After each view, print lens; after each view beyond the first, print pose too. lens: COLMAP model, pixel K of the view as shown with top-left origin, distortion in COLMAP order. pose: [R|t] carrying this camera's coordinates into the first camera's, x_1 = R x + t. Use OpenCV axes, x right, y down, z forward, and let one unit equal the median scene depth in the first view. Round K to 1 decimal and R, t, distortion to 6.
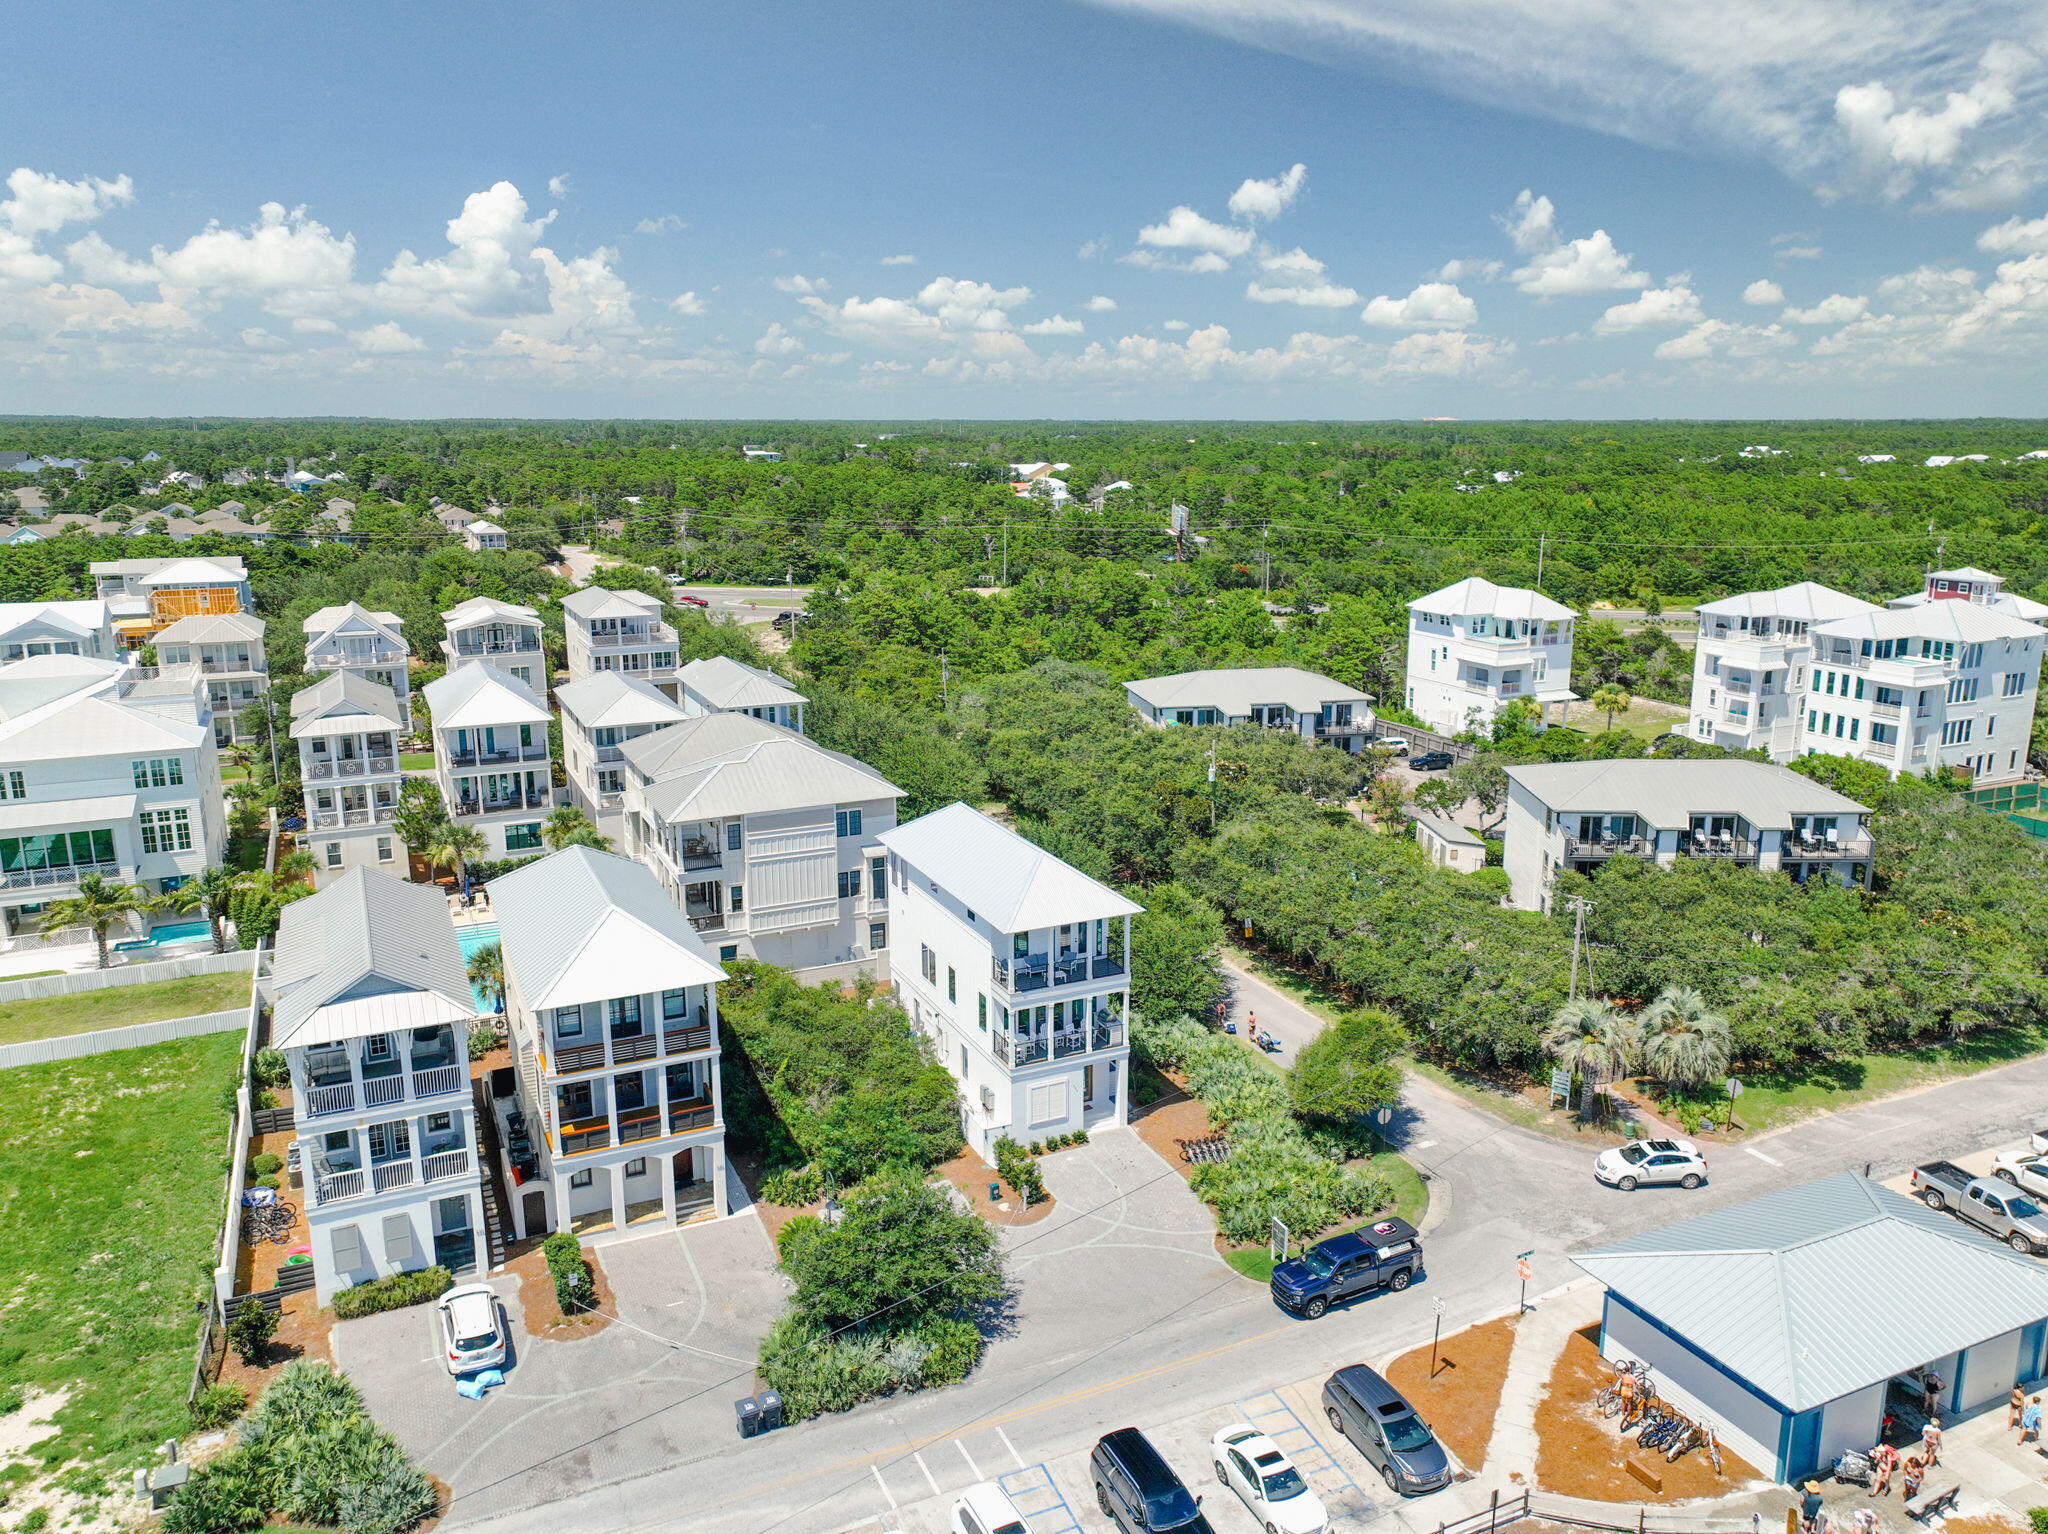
lens RADIAL K [[1476.5, 0, 1052.3], [0, 1476.5, 802.0], [0, 0, 1]] dist [0.005232, 0.012886]
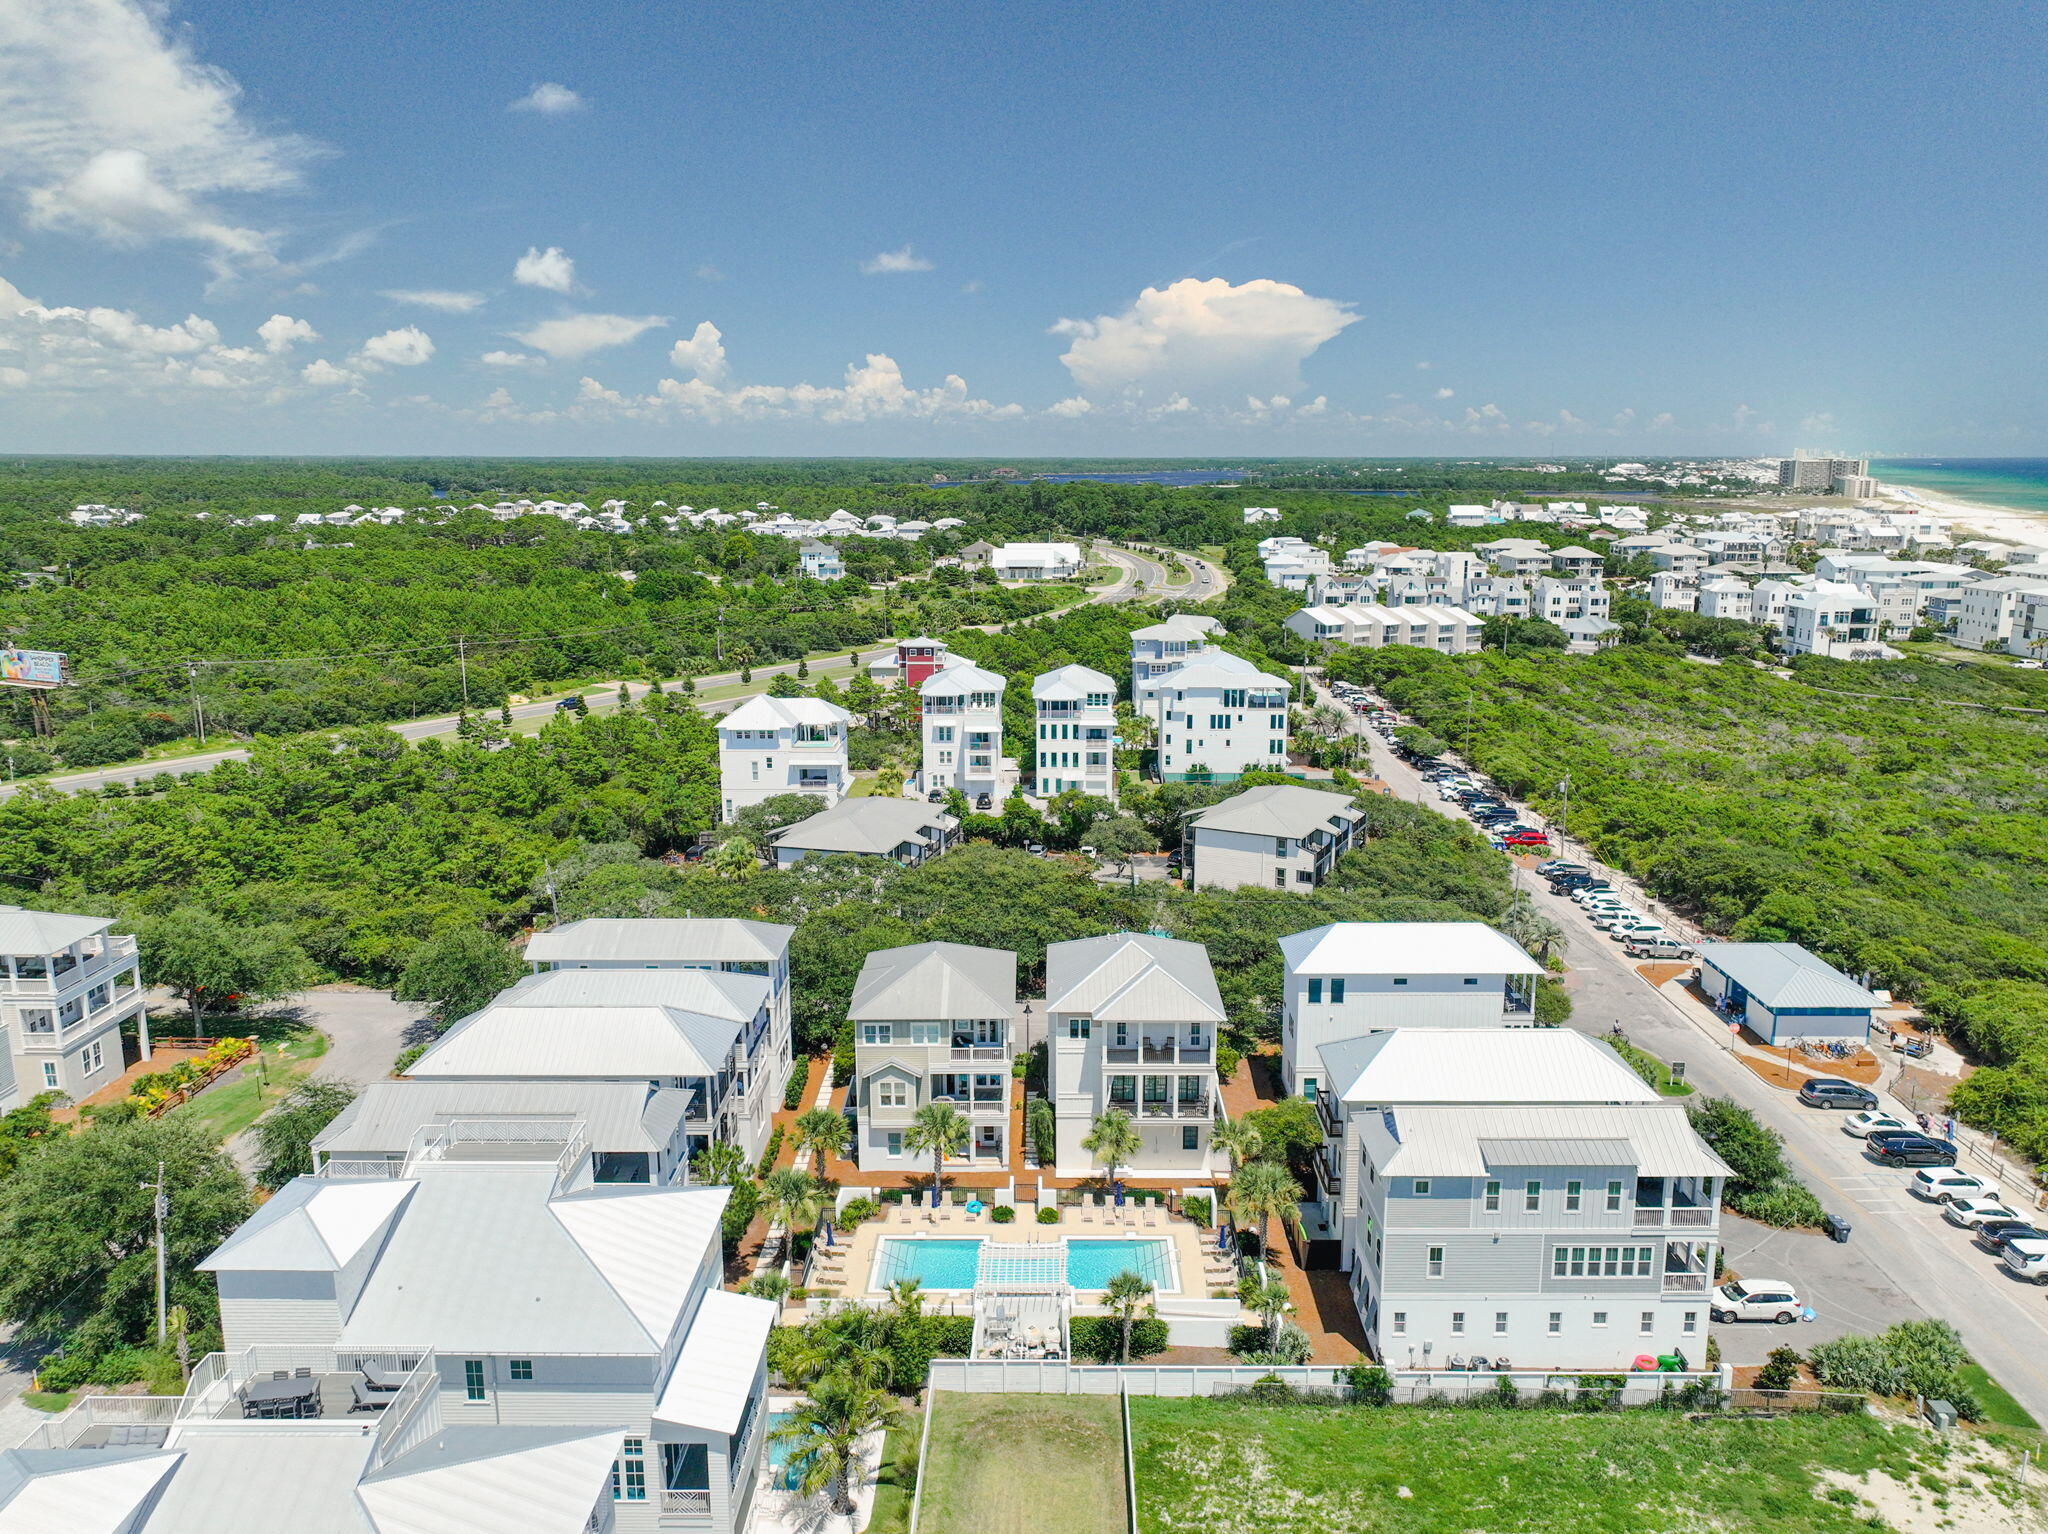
lens RADIAL K [[1472.0, 0, 1061.7], [0, 1472.0, 814.3], [0, 0, 1]] dist [-0.004165, 0.048735]
pose [[0.421727, -0.215042, 0.880854, -1.107760], [0.223948, 0.966076, 0.128627, -0.271691], [-0.878631, 0.143020, 0.455579, 0.507766]]
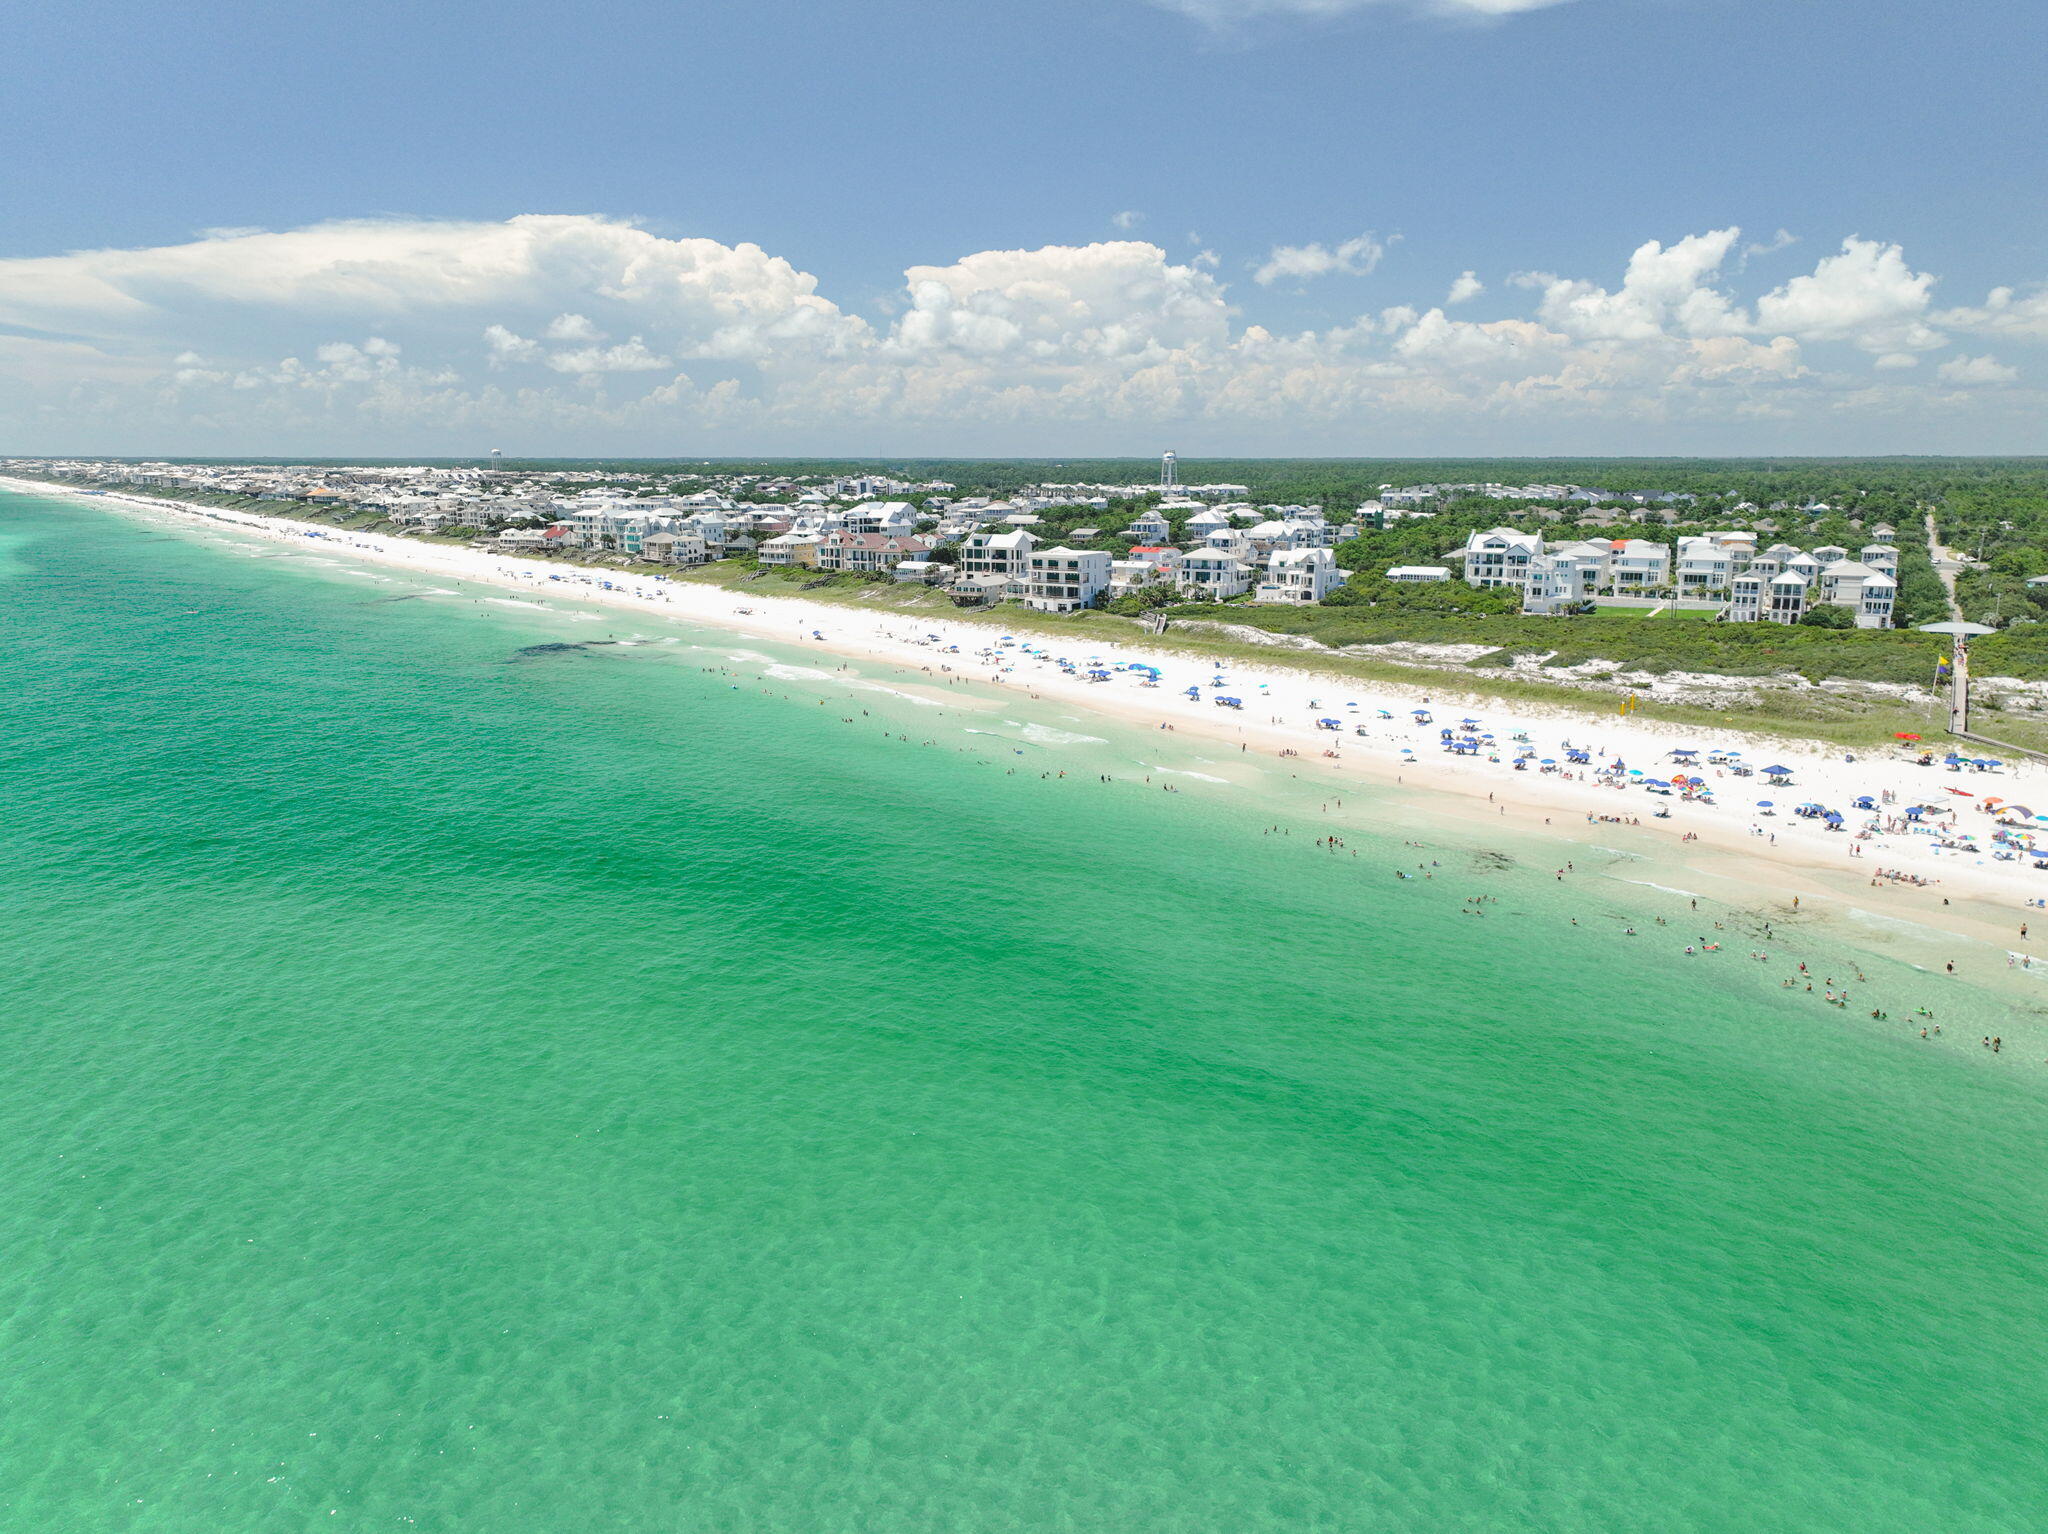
lens RADIAL K [[1477.6, 0, 1047.9], [0, 1477.6, 810.8], [0, 0, 1]] dist [0.004464, 0.017865]
pose [[0.575855, 0.187746, -0.795703, 1.932555], [-0.201813, 0.975799, 0.084187, 0.739409], [0.792252, 0.112104, 0.599808, -3.218633]]
